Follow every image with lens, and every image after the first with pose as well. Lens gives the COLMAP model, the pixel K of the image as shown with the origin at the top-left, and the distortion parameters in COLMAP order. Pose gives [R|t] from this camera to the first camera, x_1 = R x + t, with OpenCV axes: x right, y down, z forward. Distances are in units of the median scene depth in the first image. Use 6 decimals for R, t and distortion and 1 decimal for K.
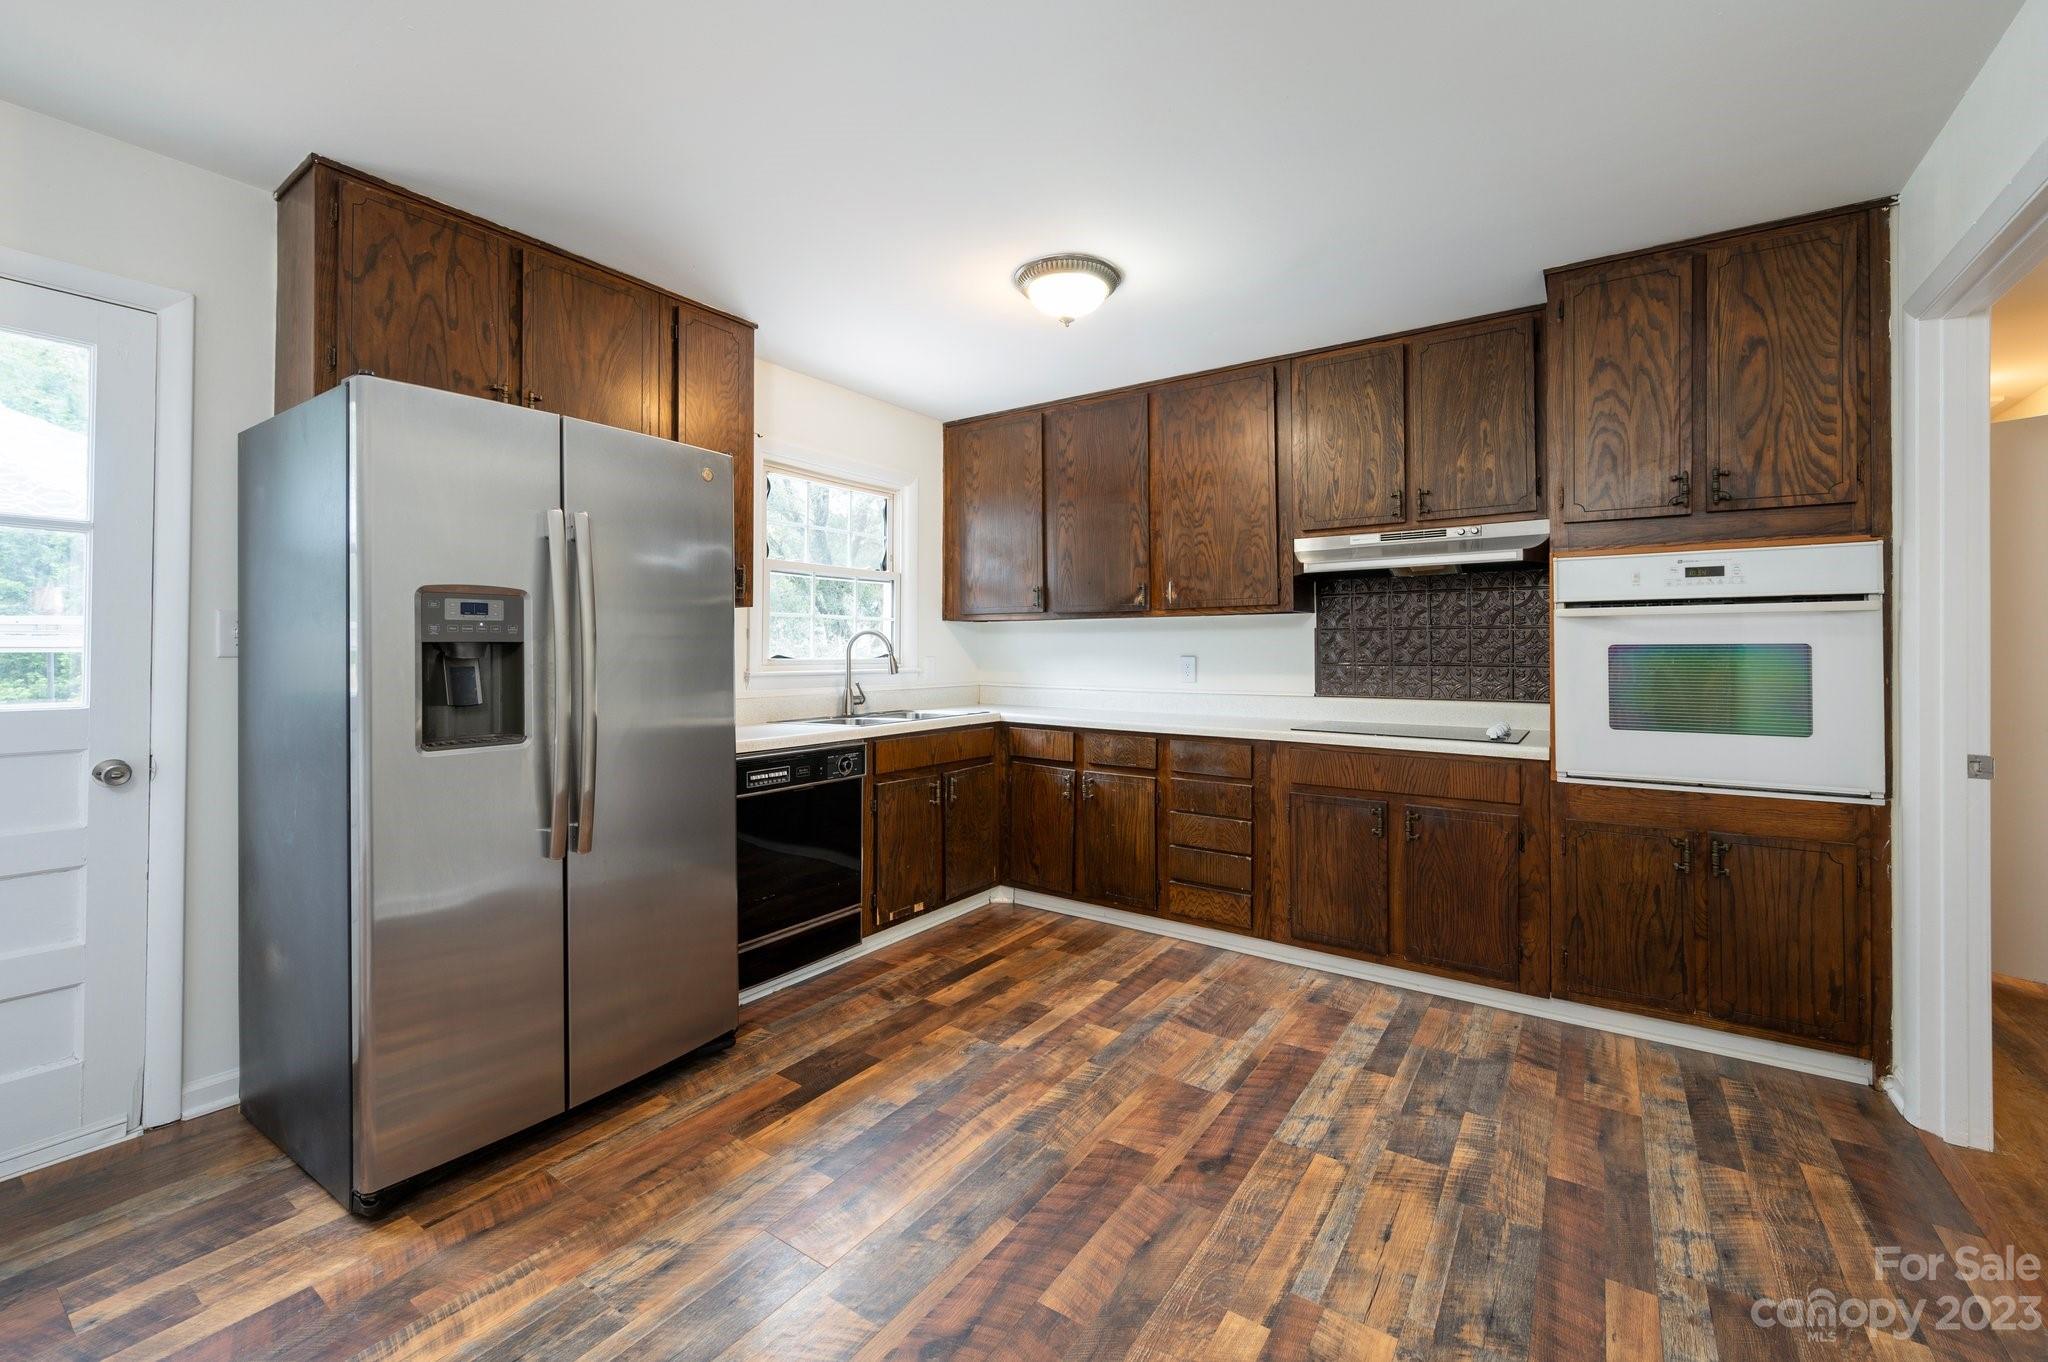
lens RADIAL K [[833.6, 0, 1015.9], [0, 833.6, 639.1], [0, 0, 1]] dist [0.001418, -0.000629]
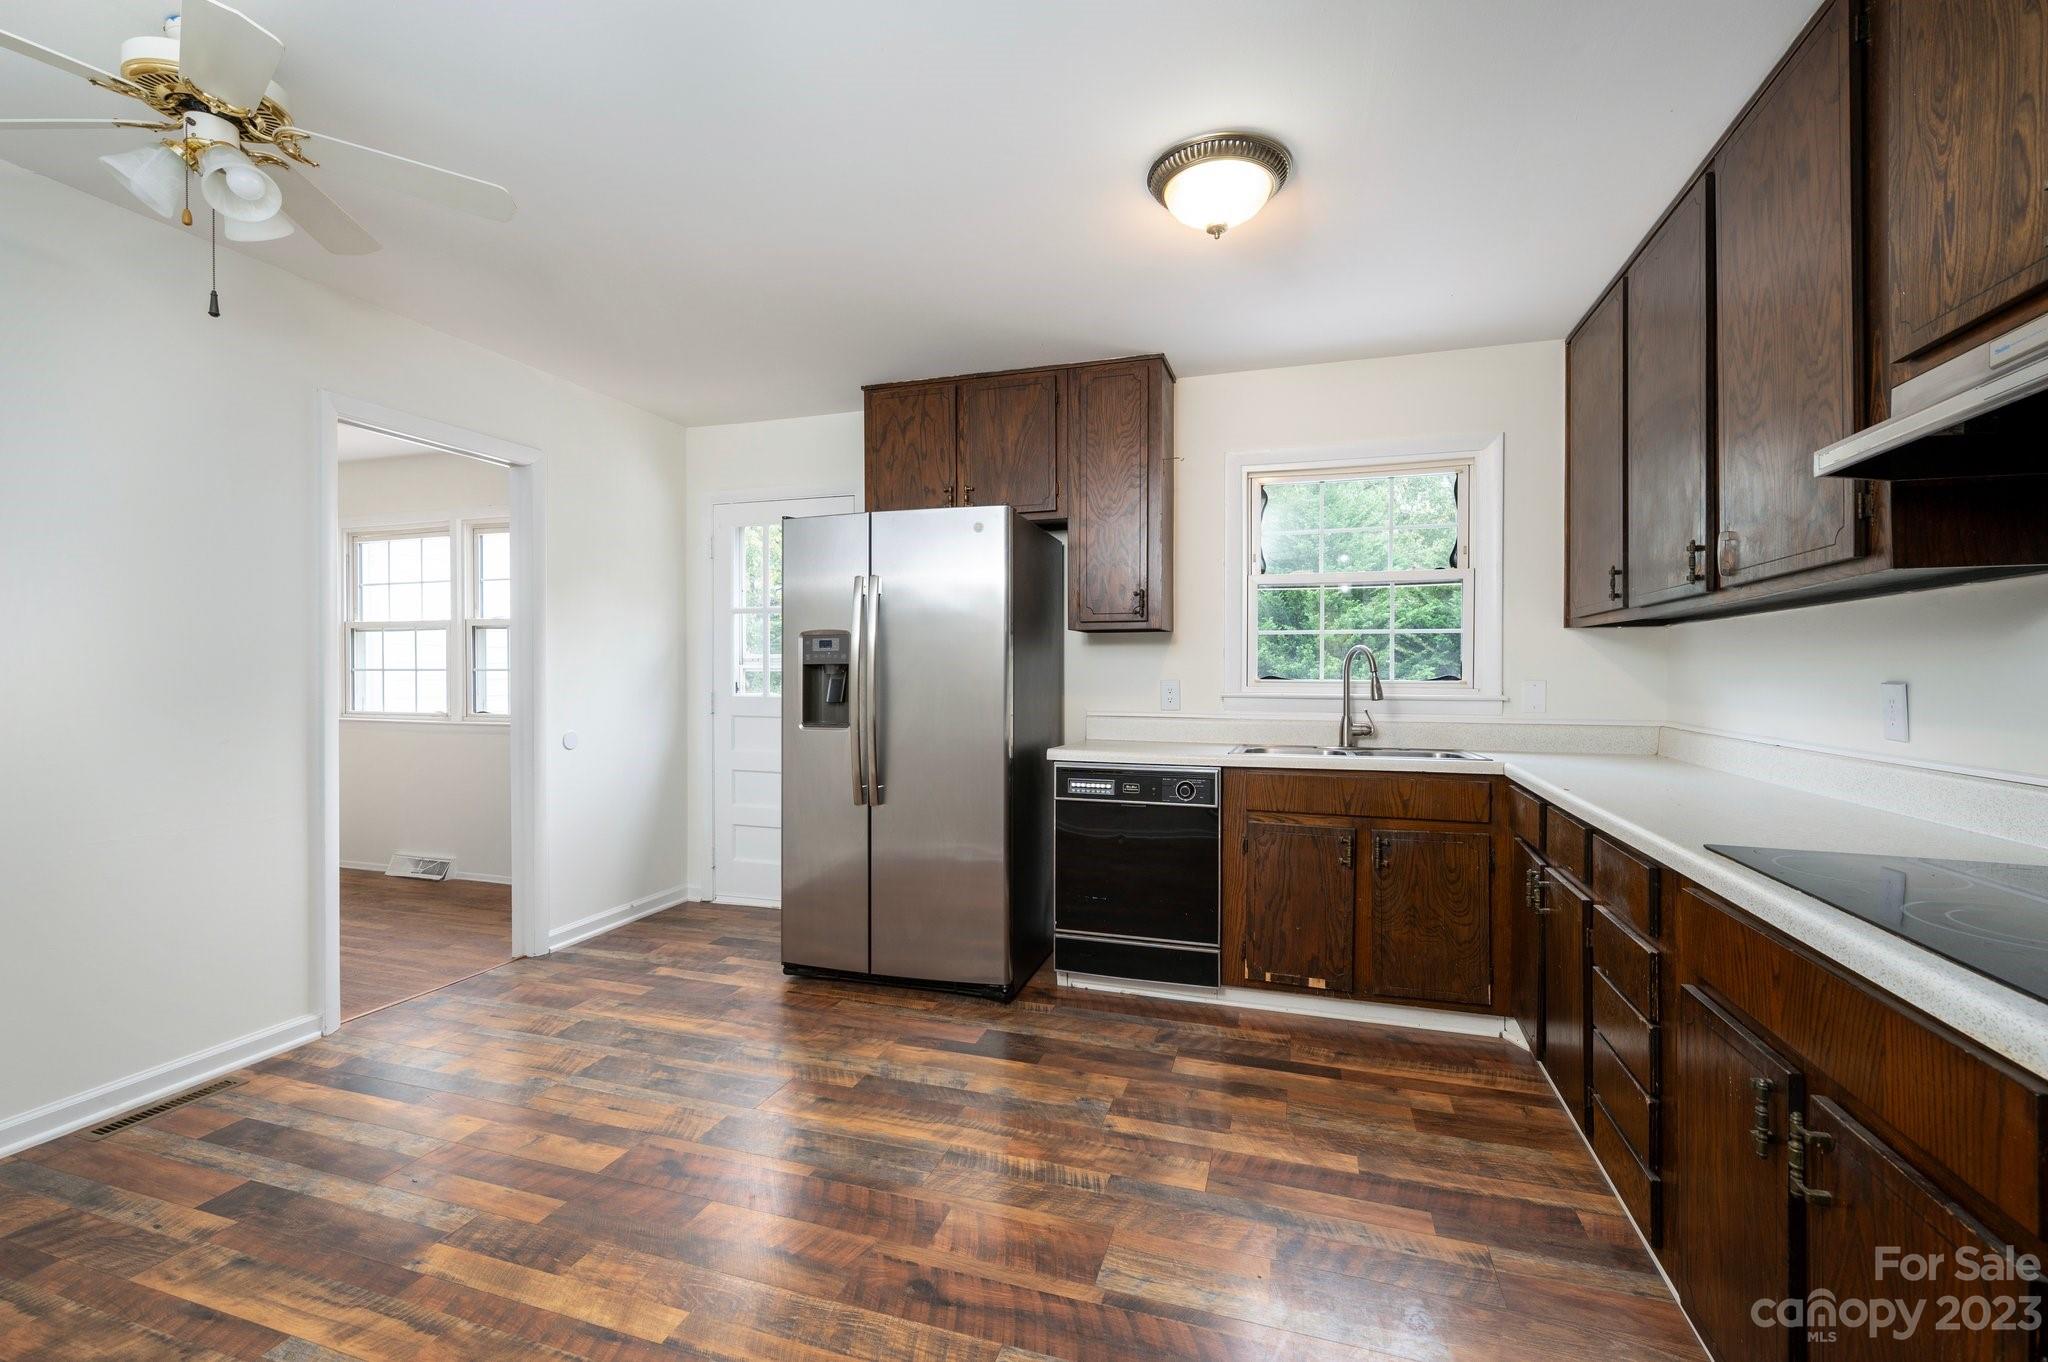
lens RADIAL K [[863.6, 0, 1031.5], [0, 863.6, 680.6], [0, 0, 1]] dist [-0.001032, -0.000155]
pose [[0.294294, 0.008587, -0.955676, 0.739787], [0.010046, 0.999877, 0.012078, 0.013119], [0.955662, -0.013155, 0.294172, 0.589666]]
